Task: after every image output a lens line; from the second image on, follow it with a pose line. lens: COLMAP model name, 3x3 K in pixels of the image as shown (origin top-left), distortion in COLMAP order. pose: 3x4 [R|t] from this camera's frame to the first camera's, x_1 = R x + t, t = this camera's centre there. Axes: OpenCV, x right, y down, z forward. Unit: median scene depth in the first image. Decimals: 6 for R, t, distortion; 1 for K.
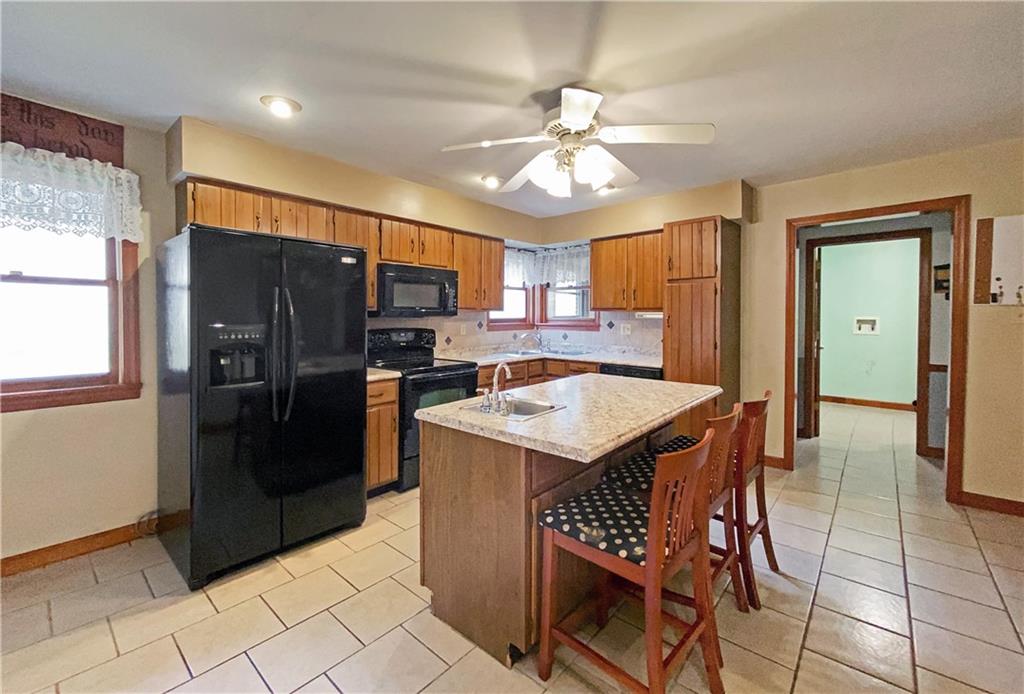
lens RADIAL K [[418.9, 0, 506.4], [0, 418.9, 316.9], [0, 0, 1]] dist [0.019430, 0.000161]
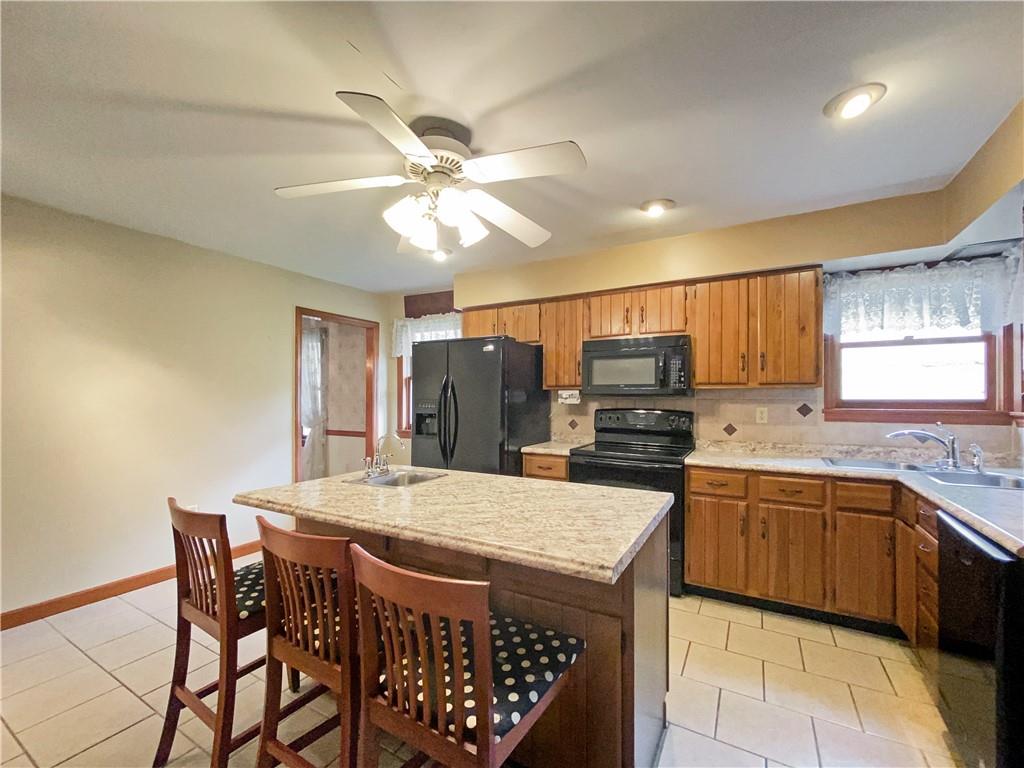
lens RADIAL K [[420.8, 0, 508.1], [0, 420.8, 392.2], [0, 0, 1]] dist [-0.002497, -0.000510]
pose [[0.199293, -0.014665, -0.979830, 0.516854], [-0.010364, 0.999801, -0.017072, 0.009000], [0.979885, 0.013558, 0.199101, 0.498145]]
